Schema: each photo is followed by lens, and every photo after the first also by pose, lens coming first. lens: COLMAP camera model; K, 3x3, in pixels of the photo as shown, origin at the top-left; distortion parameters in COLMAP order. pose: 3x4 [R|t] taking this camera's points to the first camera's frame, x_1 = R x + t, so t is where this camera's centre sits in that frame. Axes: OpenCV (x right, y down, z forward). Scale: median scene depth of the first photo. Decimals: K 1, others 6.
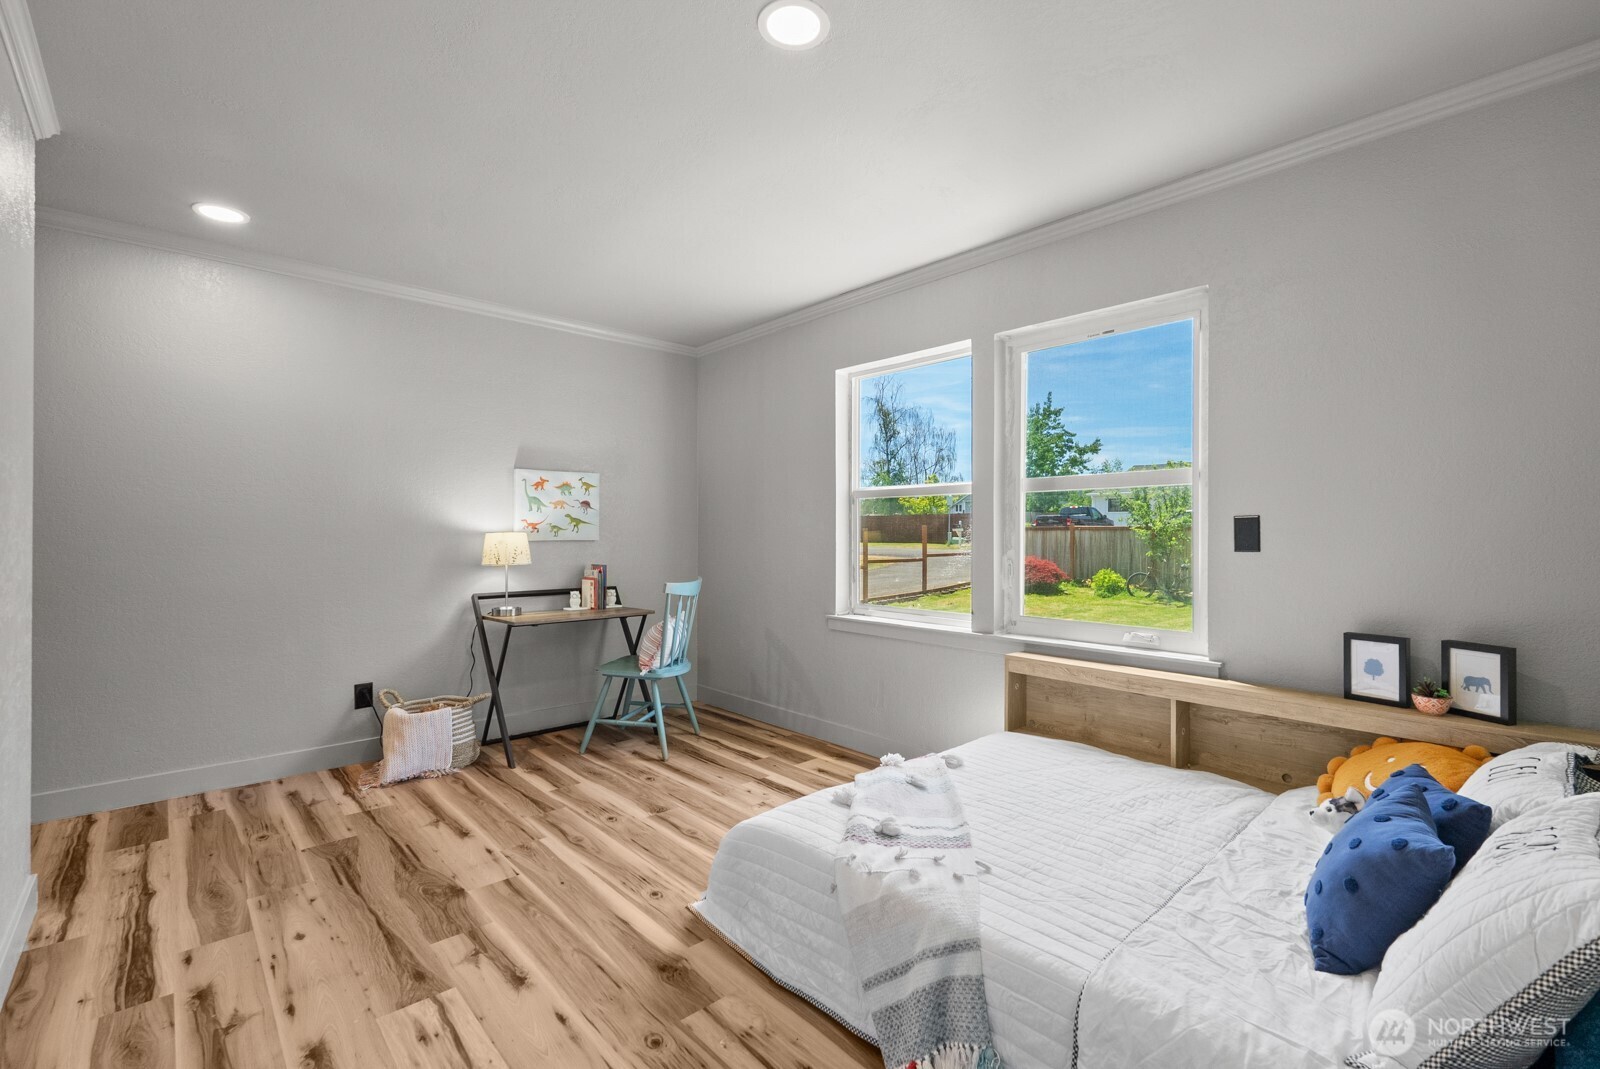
lens RADIAL K [[708.8, 0, 811.1], [0, 708.8, 528.1], [0, 0, 1]] dist [-0.008262, 0.001101]
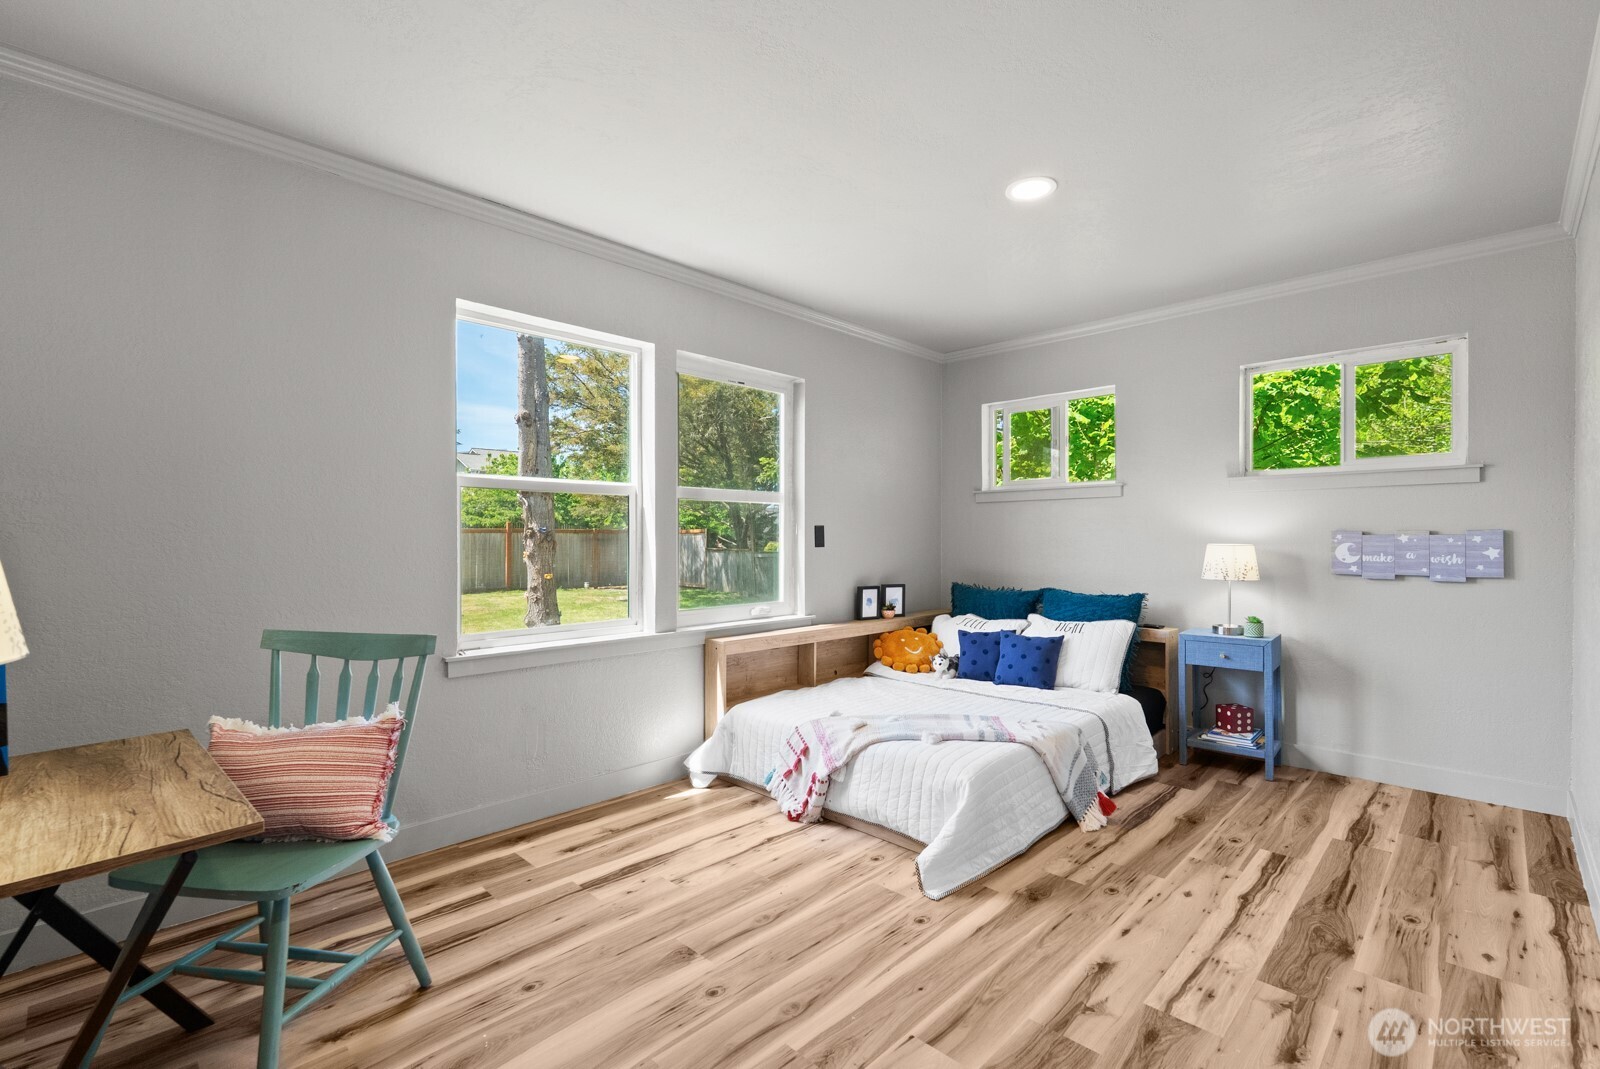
lens RADIAL K [[708.8, 0, 809.2], [0, 708.8, 536.7], [0, 0, 1]] dist [-0.008262, 0.001101]
pose [[-0.052305, -0.001204, 0.998630, -1.134308], [-0.006905, 0.999976, 0.000844, 0.008164], [-0.998607, -0.006852, -0.052312, 1.184598]]
